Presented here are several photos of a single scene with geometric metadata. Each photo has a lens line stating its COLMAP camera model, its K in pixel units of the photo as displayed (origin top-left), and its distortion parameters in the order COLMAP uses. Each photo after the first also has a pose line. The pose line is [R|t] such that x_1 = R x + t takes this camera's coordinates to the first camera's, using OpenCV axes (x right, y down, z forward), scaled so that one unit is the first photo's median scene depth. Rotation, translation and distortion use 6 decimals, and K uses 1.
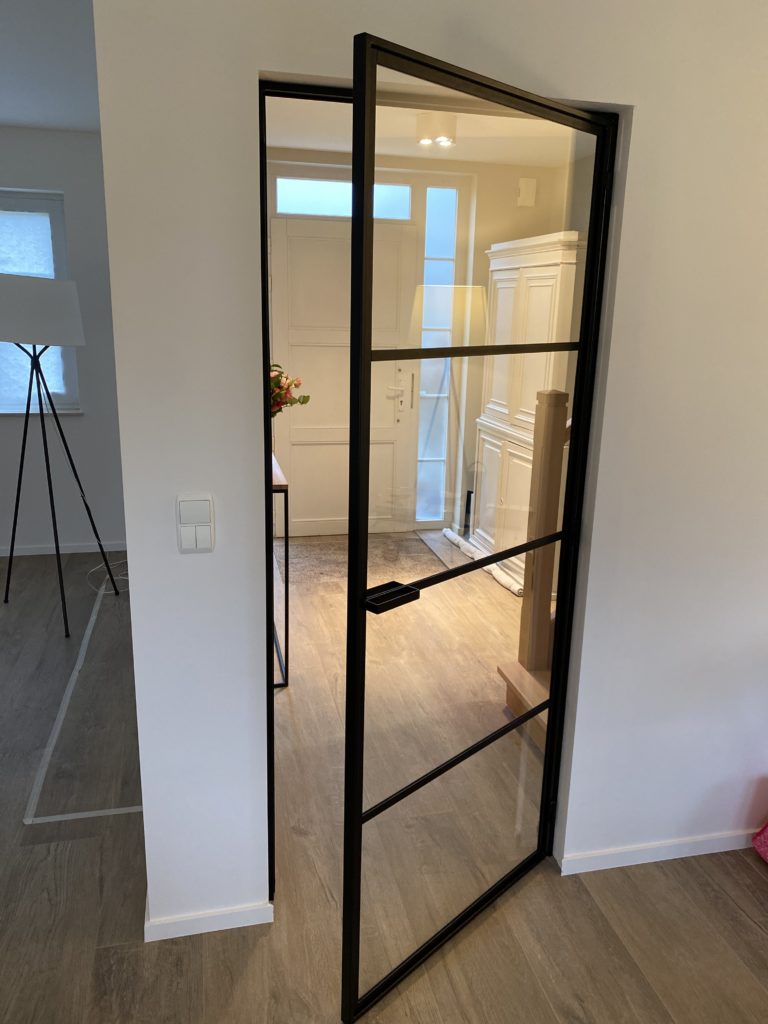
lens RADIAL K [[777.1, 0, 384.0], [0, 777.1, 512.0], [0, 0, 1]] dist [0.000218, 0.001017]
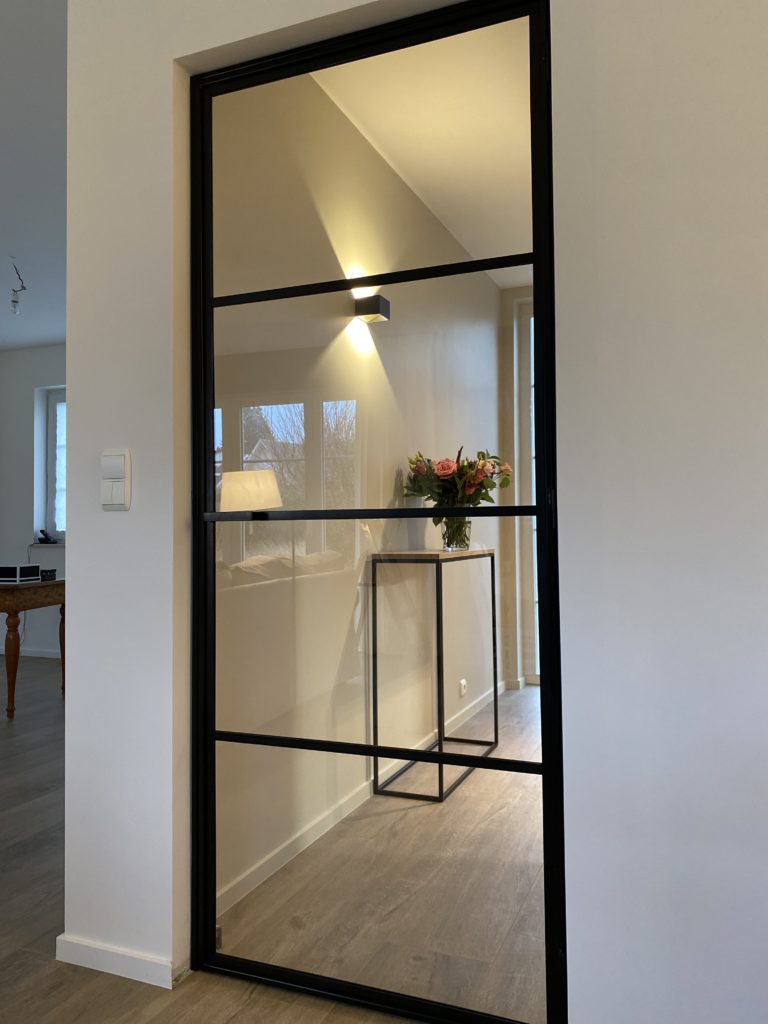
lens RADIAL K [[770.4, 0, 384.0], [0, 770.4, 512.0], [0, 0, 1]] dist [-0.008864, -0.005649]
pose [[0.811533, -0.051277, -0.582053, 0.543250], [-0.119569, 0.960489, -0.251326, 0.229917], [0.571942, 0.273555, 0.773337, 0.383205]]
